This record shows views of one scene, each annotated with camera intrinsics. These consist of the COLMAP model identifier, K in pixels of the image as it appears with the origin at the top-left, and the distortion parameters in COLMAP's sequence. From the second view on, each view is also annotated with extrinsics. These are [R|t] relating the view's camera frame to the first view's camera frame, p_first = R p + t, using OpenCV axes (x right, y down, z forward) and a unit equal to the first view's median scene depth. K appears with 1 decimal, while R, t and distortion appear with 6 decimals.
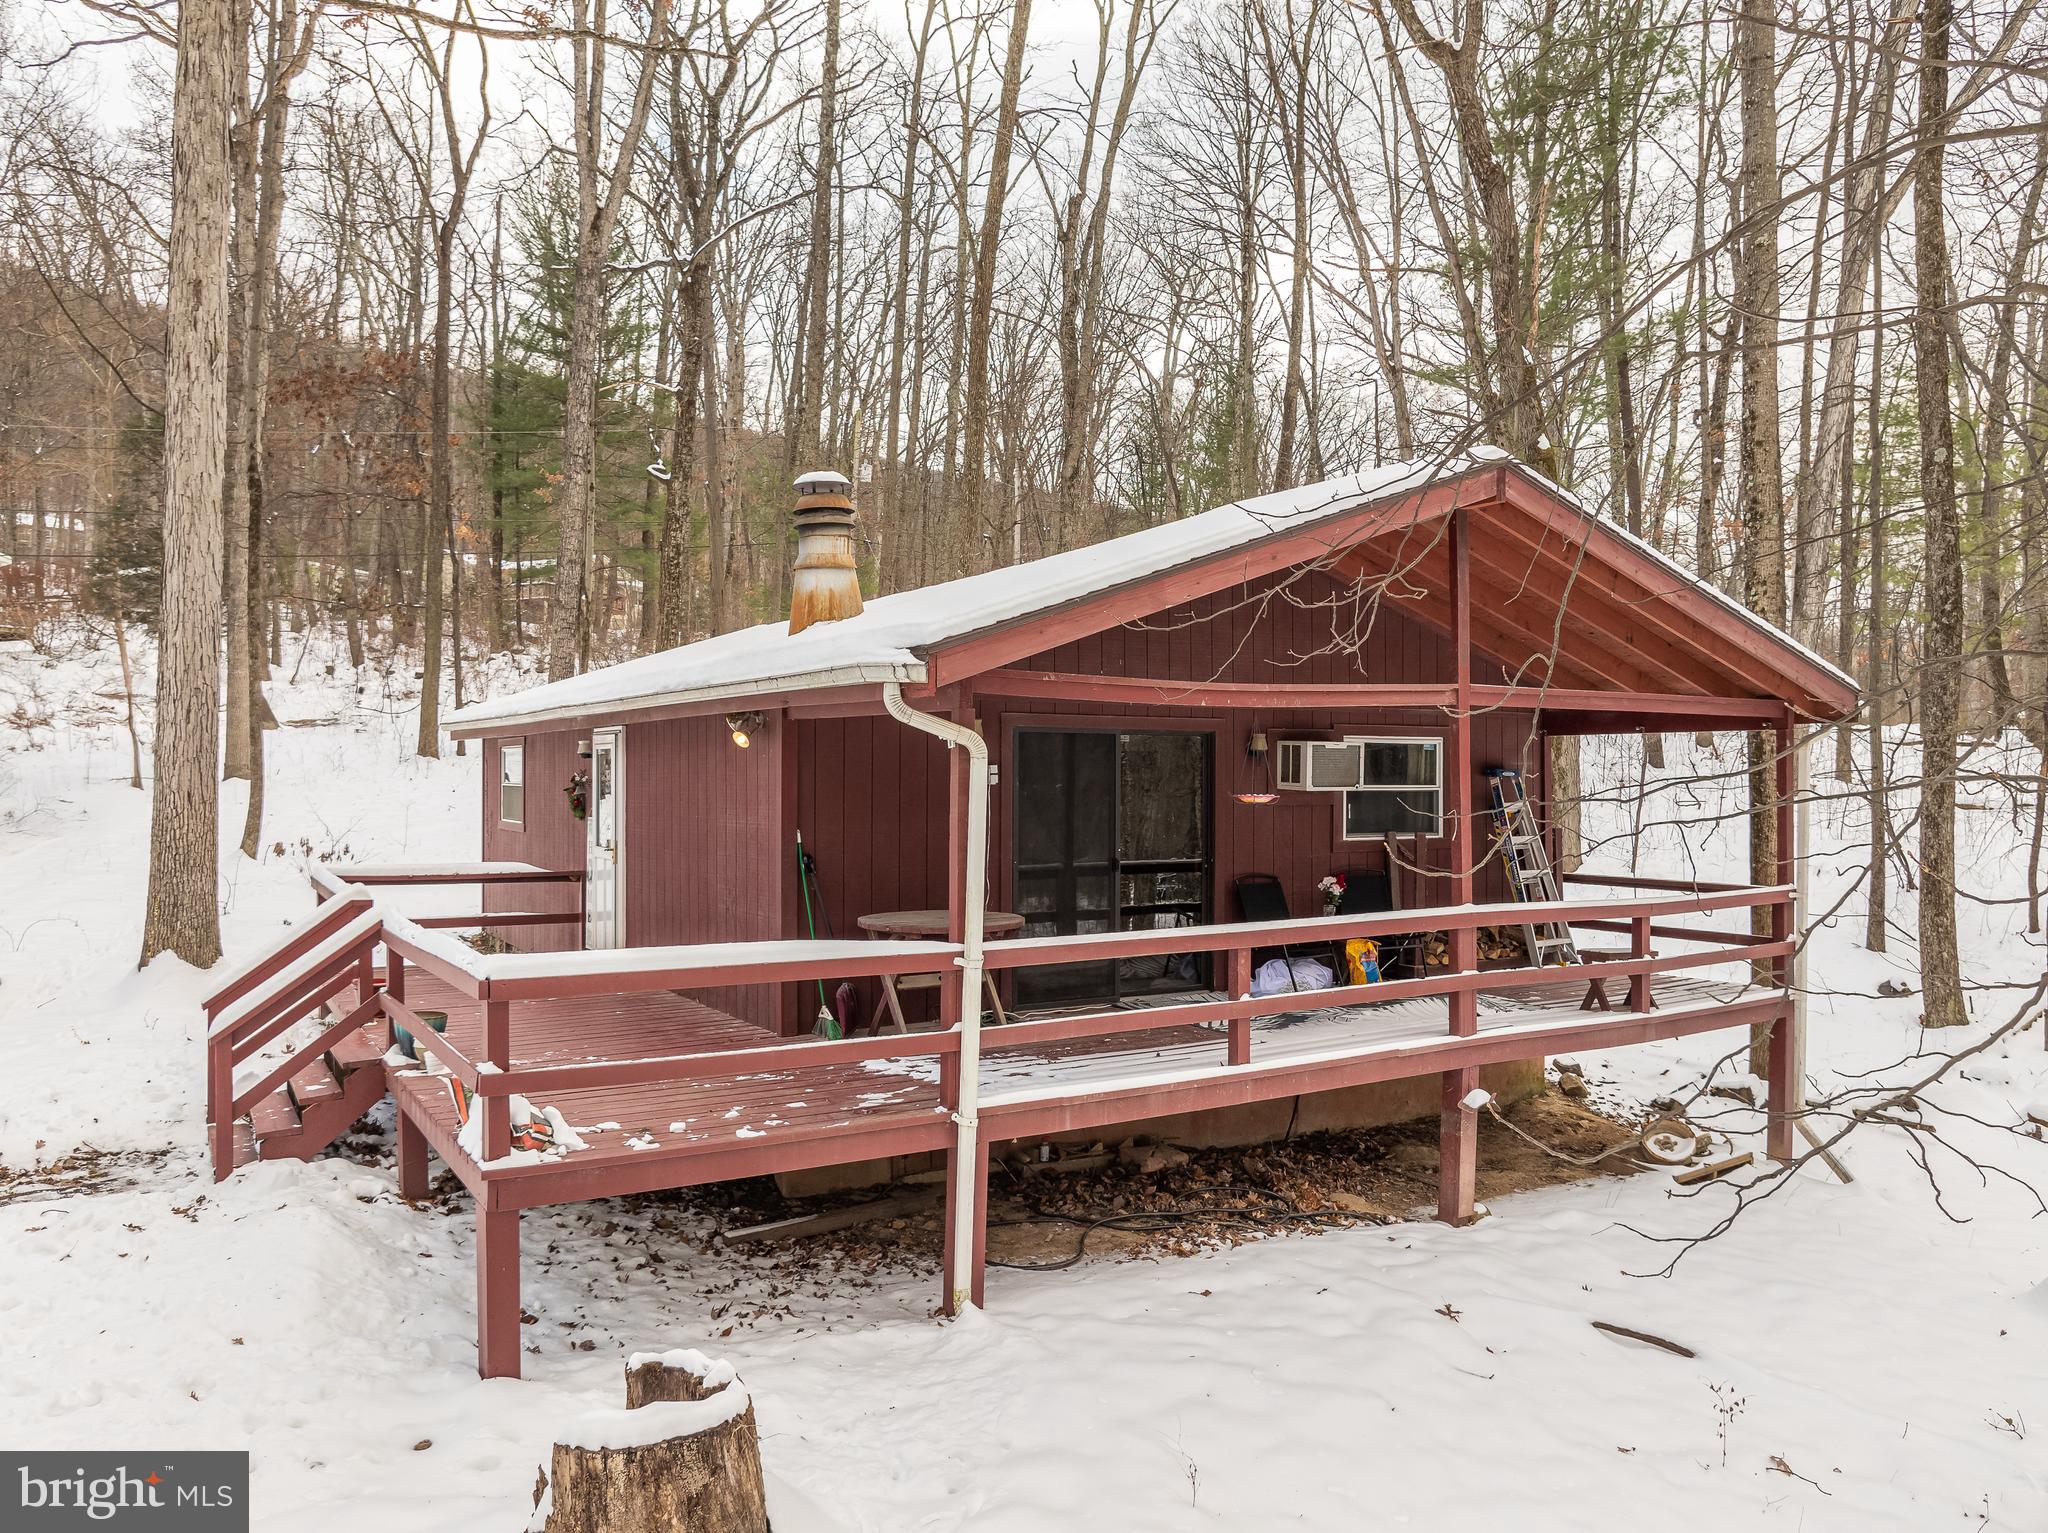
lens RADIAL K [[1457.7, 0, 1019.6], [0, 1457.7, 755.3], [0, 0, 1]] dist [-0.037400, 0.001614]
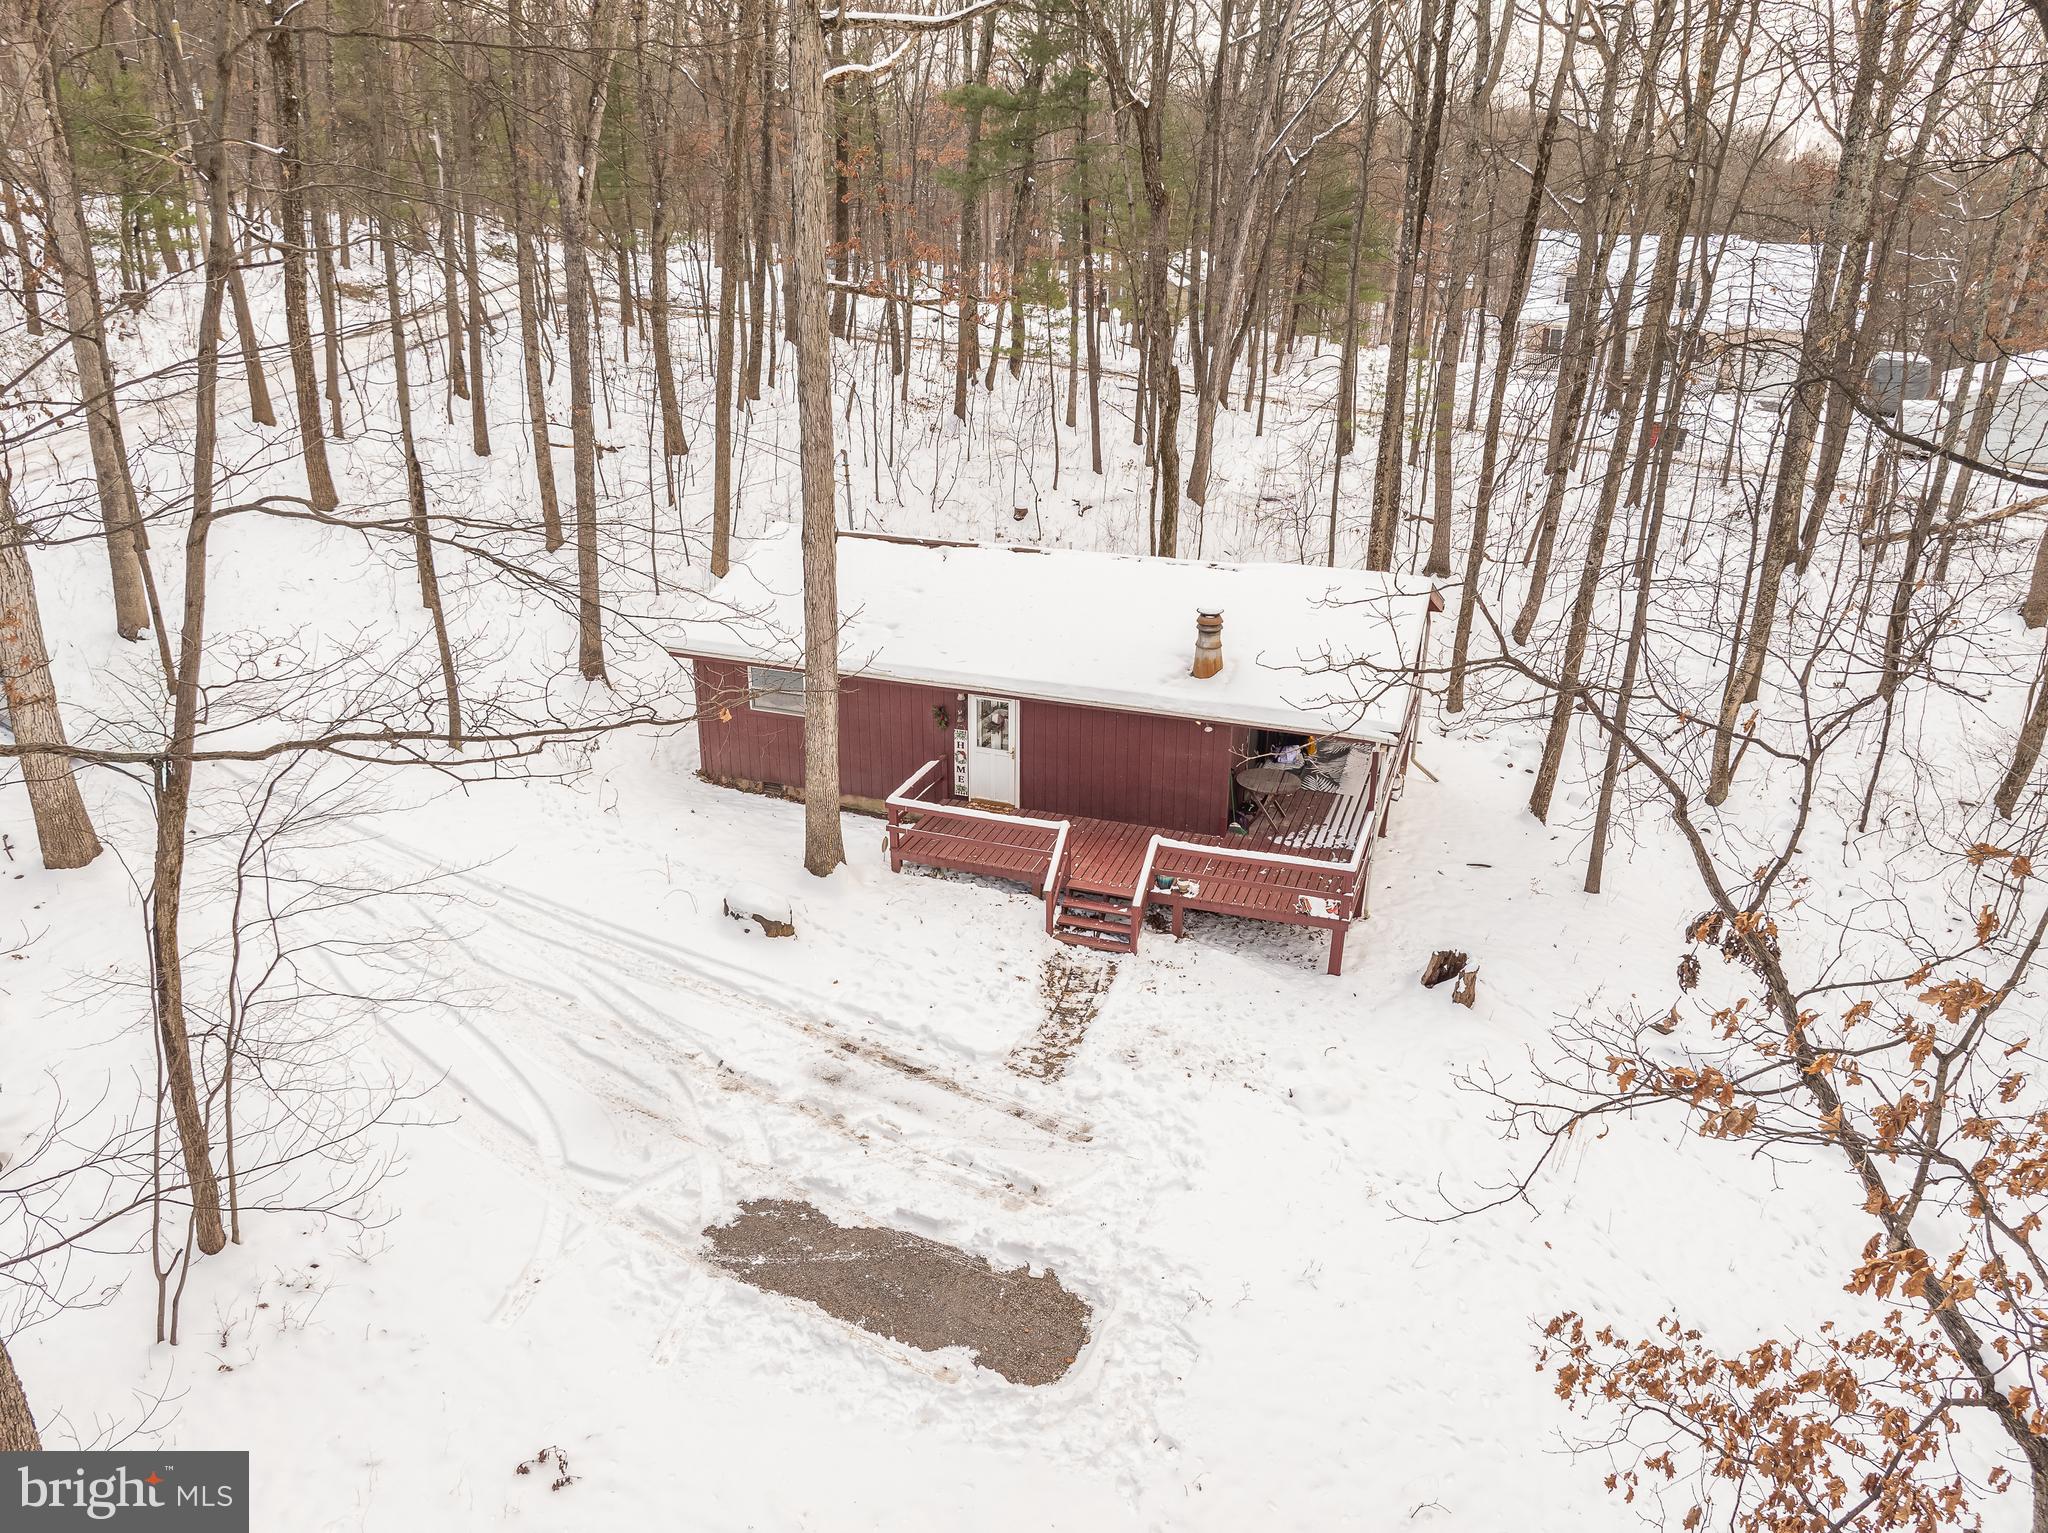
lens RADIAL K [[1457.7, 0, 1026.4], [0, 1457.7, 758.5], [0, 0, 1]] dist [-0.037400, 0.001614]
pose [[0.774572, -0.226015, 0.590724, -2.197650], [-0.014122, 0.927559, 0.373409, -1.019785], [-0.632328, -0.297575, 0.715270, -0.661411]]
